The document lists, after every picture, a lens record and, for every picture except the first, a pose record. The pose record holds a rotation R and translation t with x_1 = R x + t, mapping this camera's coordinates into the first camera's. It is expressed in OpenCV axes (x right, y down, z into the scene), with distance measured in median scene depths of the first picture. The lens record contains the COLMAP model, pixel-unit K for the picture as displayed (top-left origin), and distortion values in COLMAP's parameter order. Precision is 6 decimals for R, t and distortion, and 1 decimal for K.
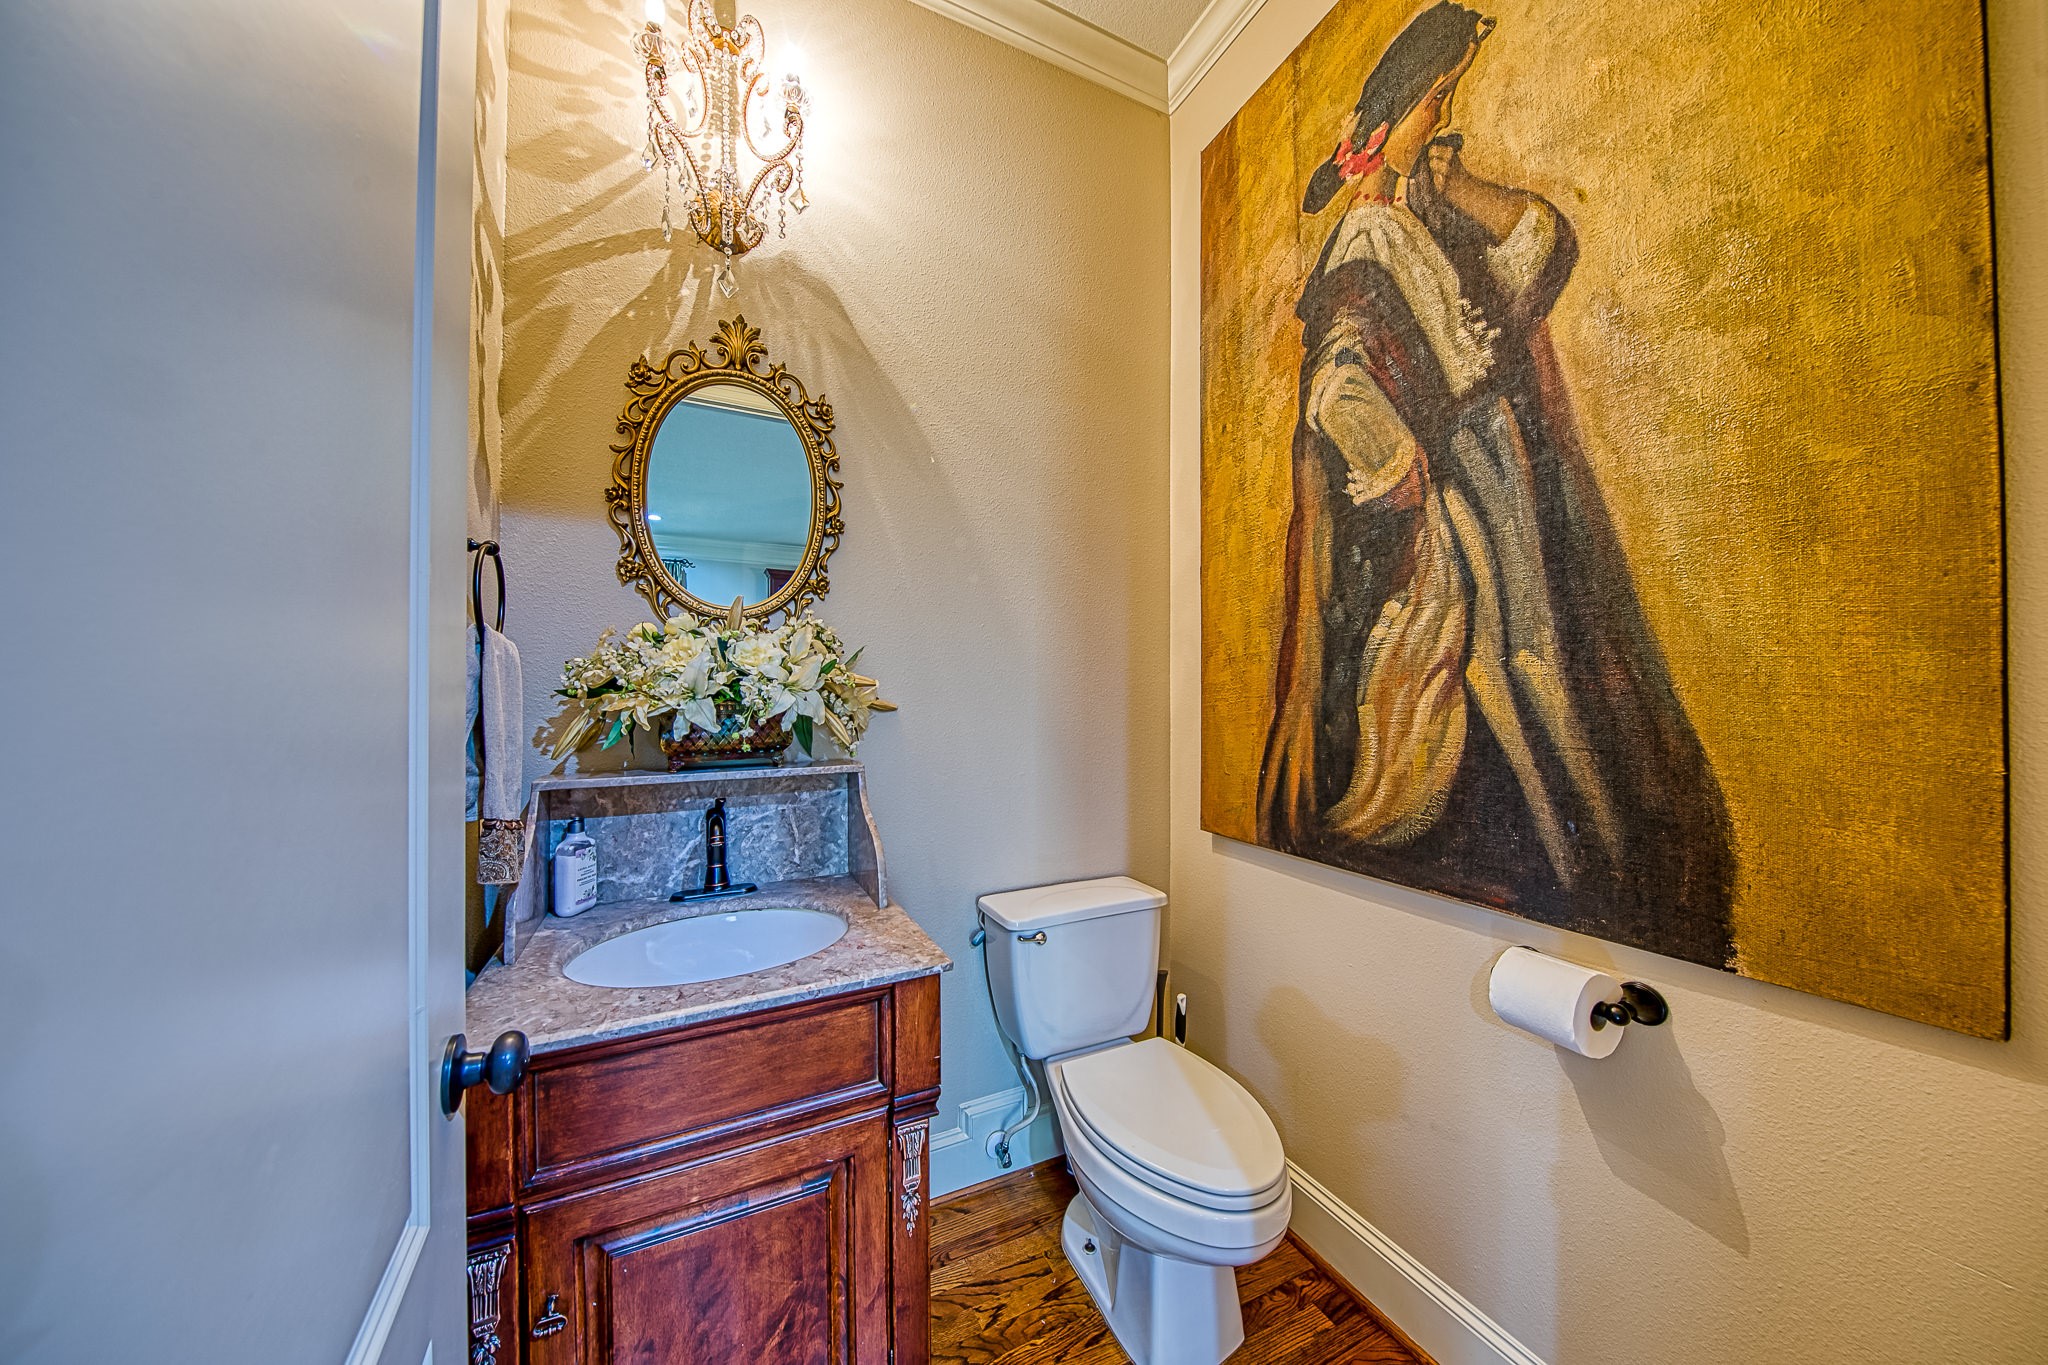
lens RADIAL K [[647.8, 0, 1015.2], [0, 647.8, 690.9], [0, 0, 1]] dist [0.000865, -0.002208]
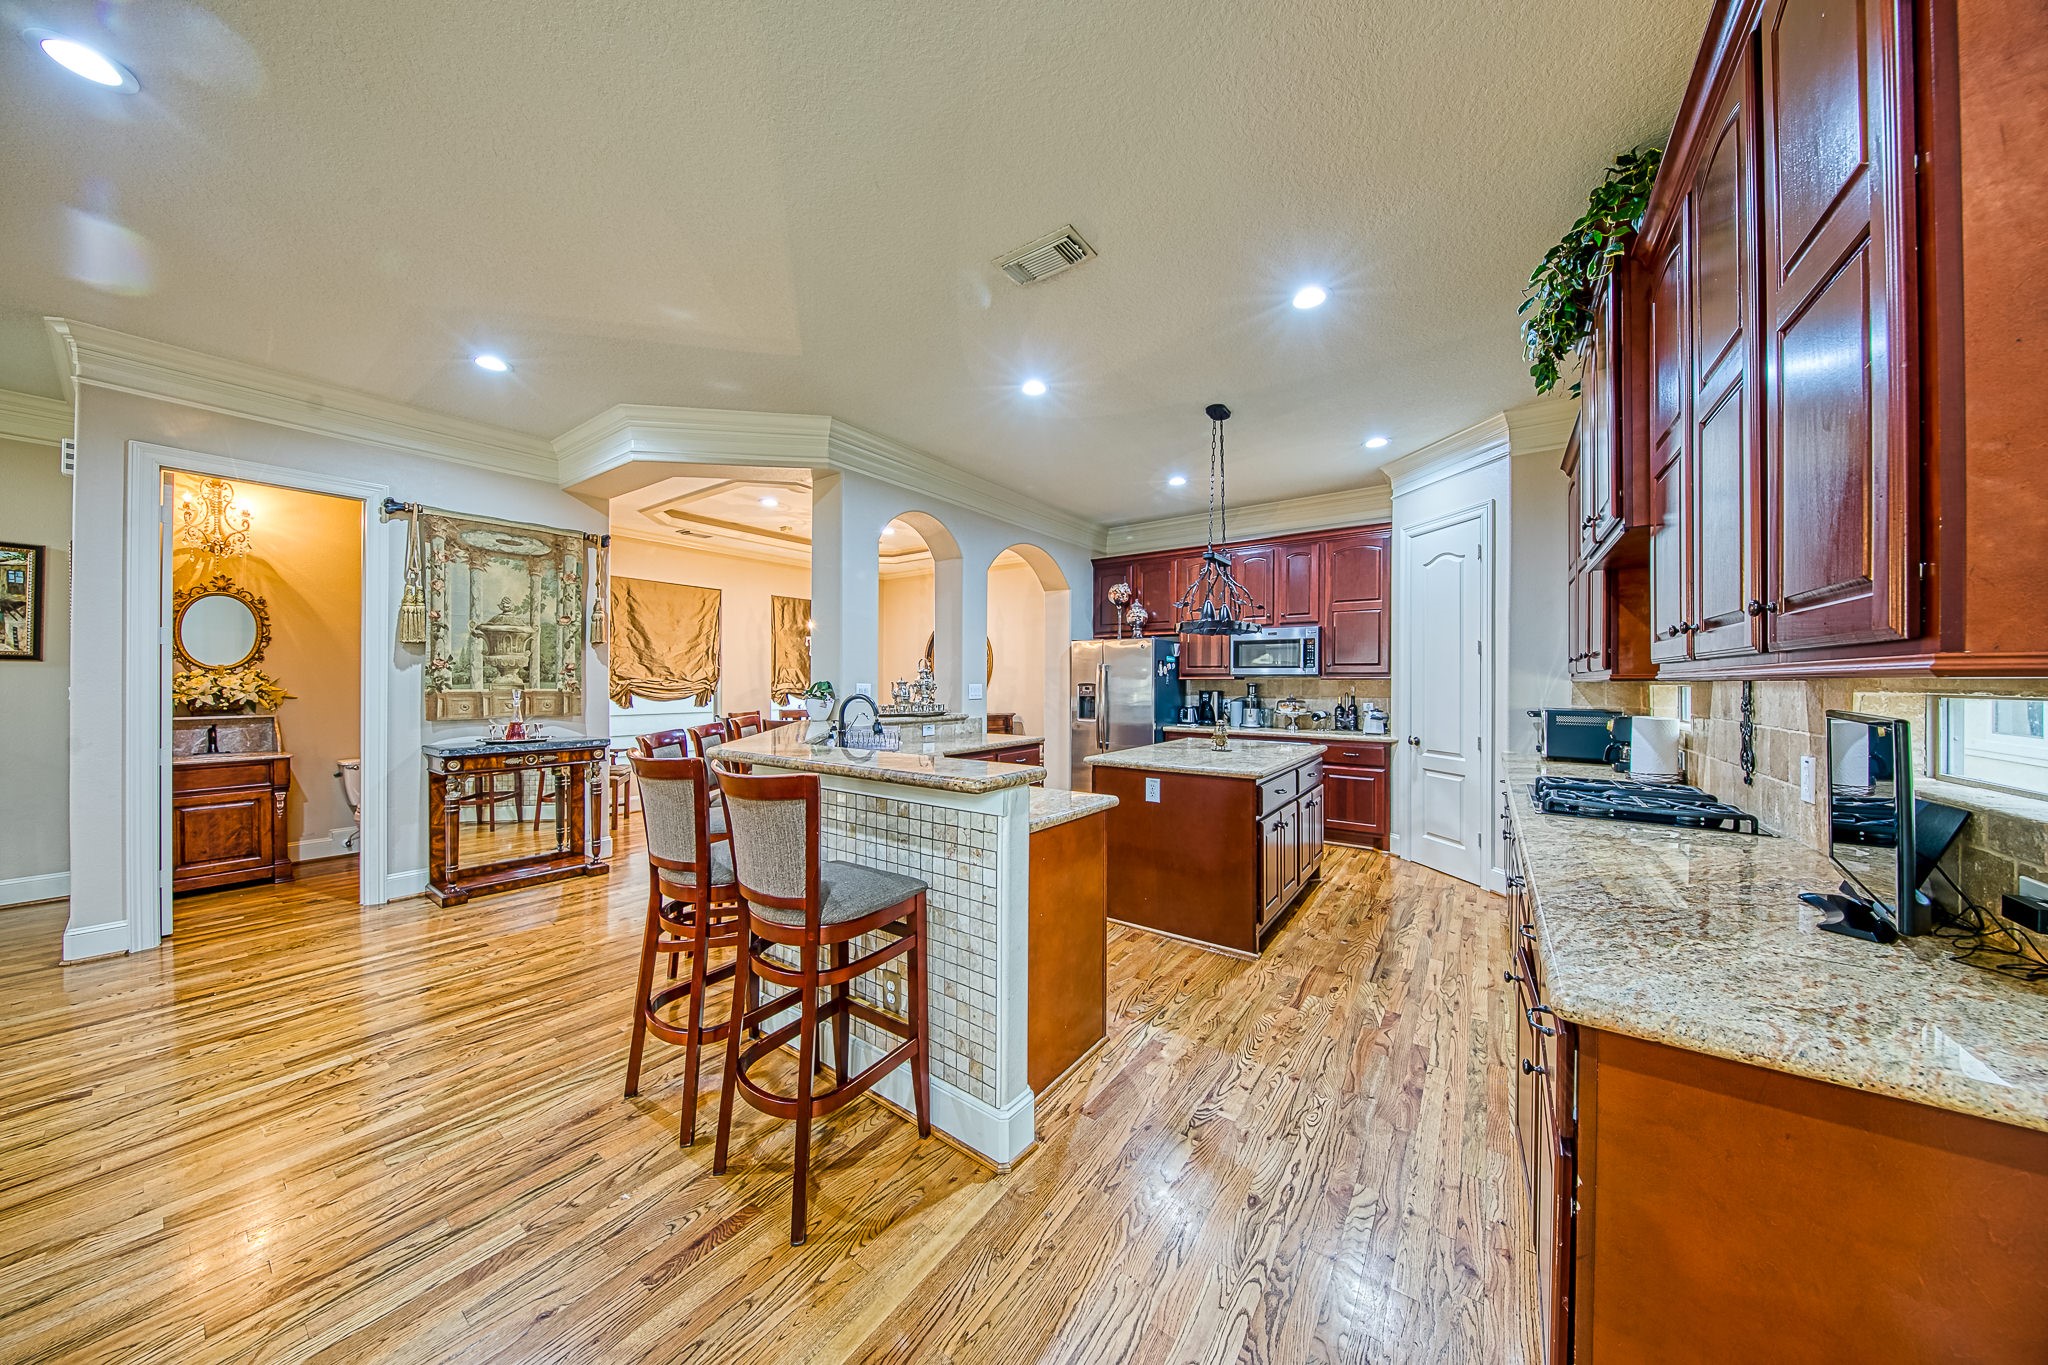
lens RADIAL K [[647.8, 0, 1022.3], [0, 647.8, 677.8], [0, 0, 1]] dist [0.000865, -0.002208]
pose [[0.881618, 0.002320, 0.471958, 1.592510], [-0.004359, 0.999985, 0.003226, -0.101366], [-0.471944, -0.004901, 0.881615, -3.767526]]
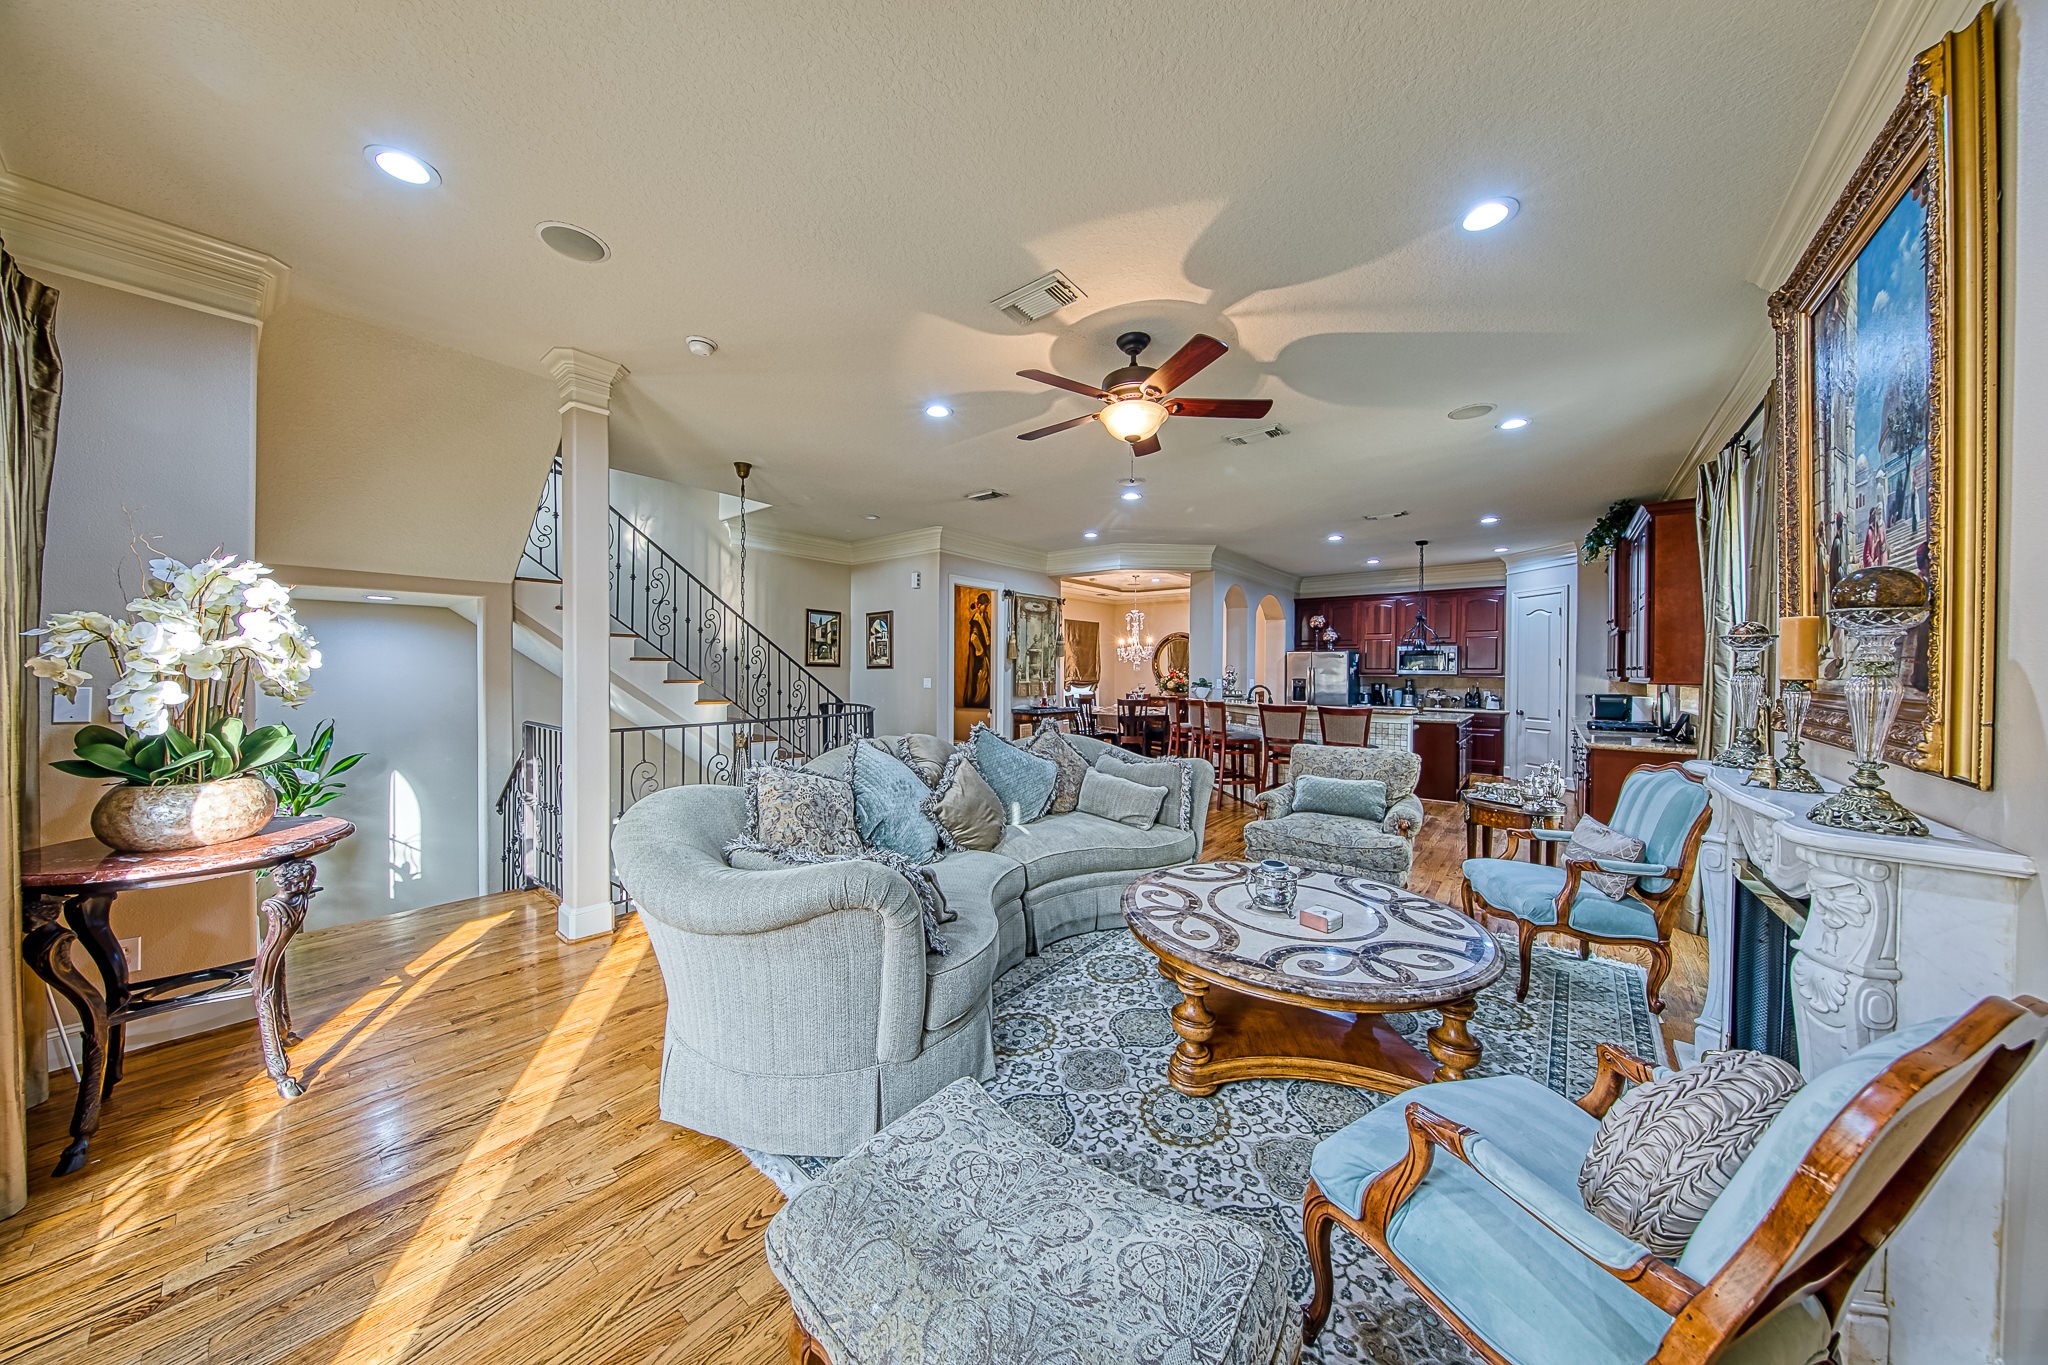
lens RADIAL K [[647.8, 0, 1016.9], [0, 647.8, 672.3], [0, 0, 1]] dist [0.000865, -0.002208]
pose [[0.911475, 0.003023, 0.411344, -1.891206], [-0.007992, 0.999914, 0.010362, -0.173854], [-0.411278, -0.012732, 0.911421, -5.382737]]
